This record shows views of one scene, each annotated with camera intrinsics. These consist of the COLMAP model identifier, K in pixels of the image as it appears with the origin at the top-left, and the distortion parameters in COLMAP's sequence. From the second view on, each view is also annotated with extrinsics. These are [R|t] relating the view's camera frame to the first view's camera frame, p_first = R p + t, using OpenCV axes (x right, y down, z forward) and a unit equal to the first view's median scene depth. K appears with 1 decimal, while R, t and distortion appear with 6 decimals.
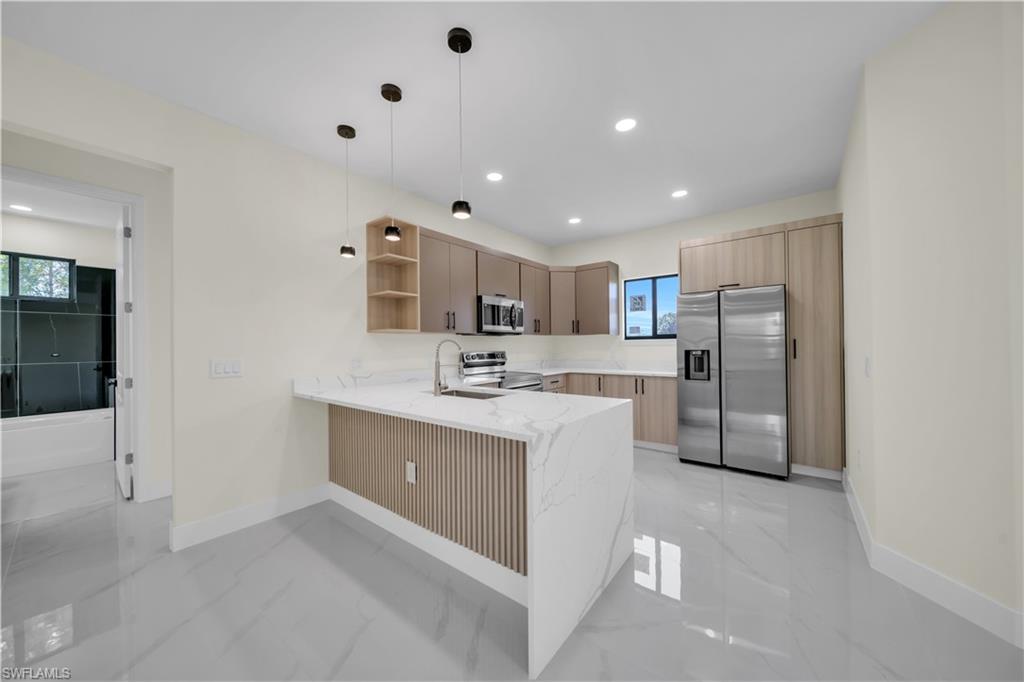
lens RADIAL K [[355.6, 0, 512.0], [0, 355.6, 341.0], [0, 0, 1]] dist [0.000039, -0.000013]
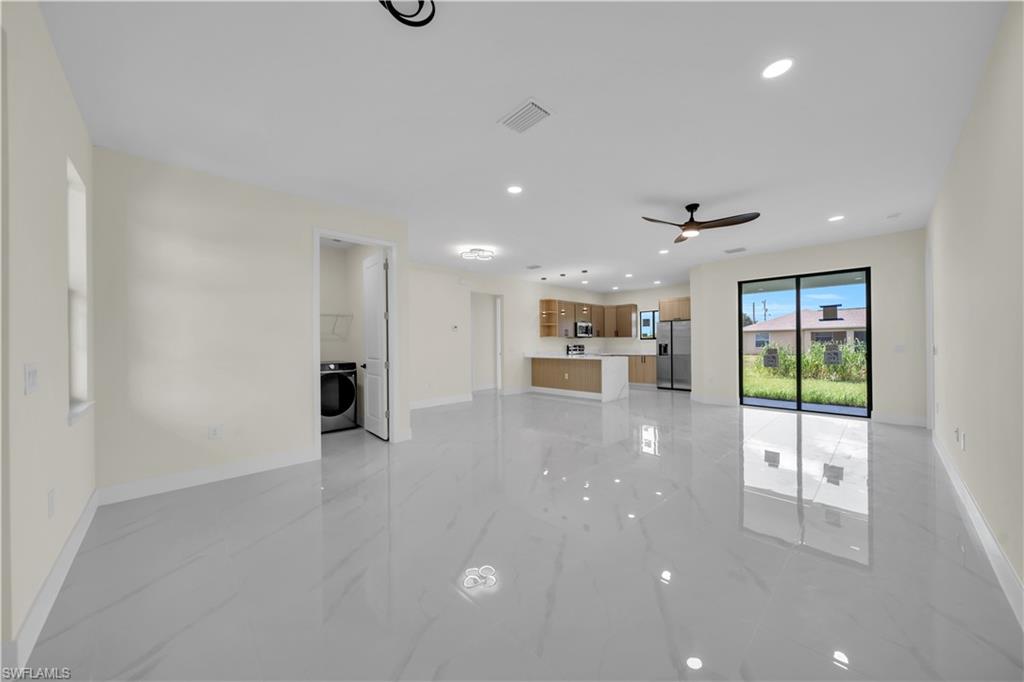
lens RADIAL K [[355.6, 0, 512.0], [0, 355.6, 341.0], [0, 0, 1]] dist [0.000039, -0.000013]
pose [[0.990398, 0.001597, -0.138236, -0.177983], [-0.000250, 0.999952, 0.009762, -0.019104], [0.138245, -0.009633, 0.990351, -1.460472]]
